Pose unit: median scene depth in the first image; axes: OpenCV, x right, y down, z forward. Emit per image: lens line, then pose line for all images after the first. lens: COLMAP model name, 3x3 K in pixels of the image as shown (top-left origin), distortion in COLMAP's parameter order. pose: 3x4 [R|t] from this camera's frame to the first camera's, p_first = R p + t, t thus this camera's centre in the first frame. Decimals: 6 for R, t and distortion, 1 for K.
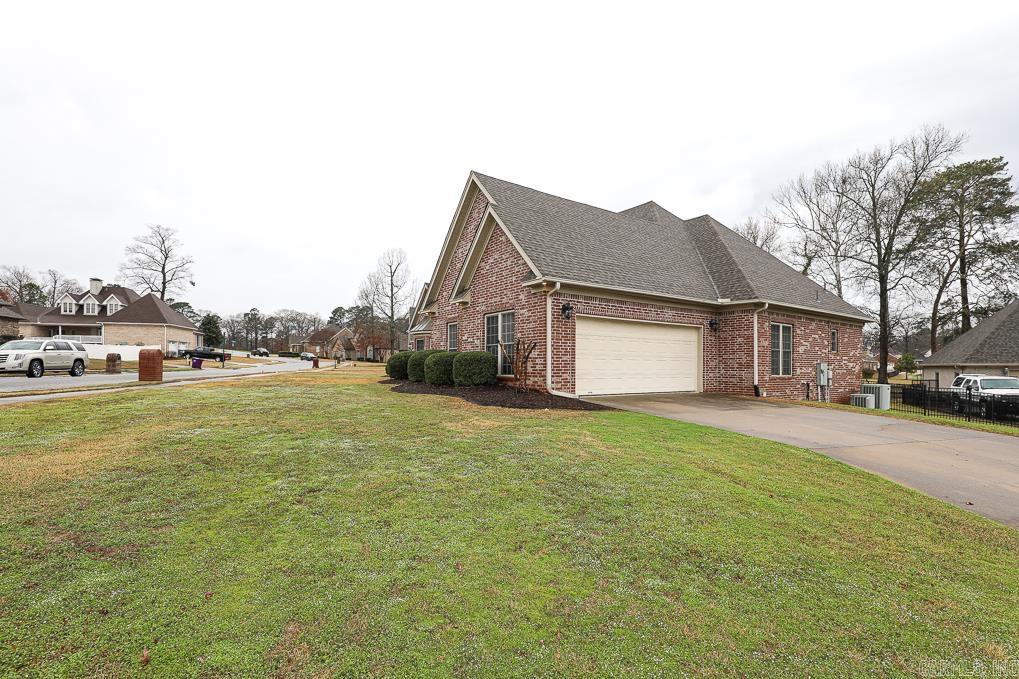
lens RADIAL K [[462.8, 0, 506.4], [0, 462.8, 345.7], [0, 0, 1]] dist [-0.023626, 0.006321]
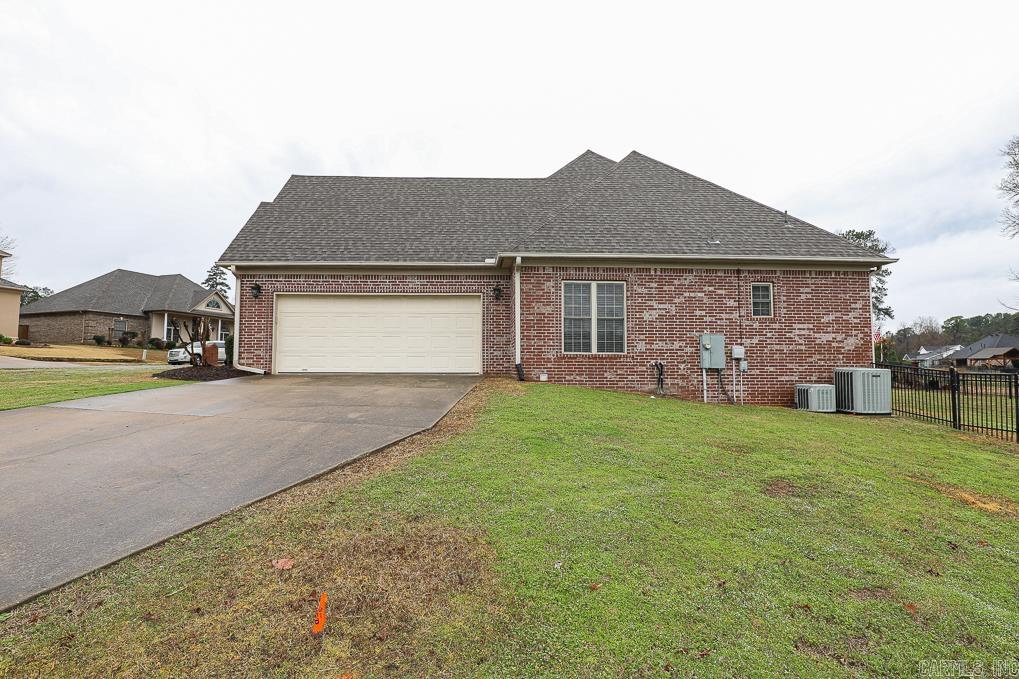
lens RADIAL K [[462.8, 0, 512.0], [0, 462.8, 346.0], [0, 0, 1]] dist [-0.023626, 0.006321]
pose [[0.840892, -0.028876, -0.540433, 0.924161], [0.029171, 0.999542, -0.008018, 0.059107], [0.540417, -0.009023, 0.841349, 0.333547]]
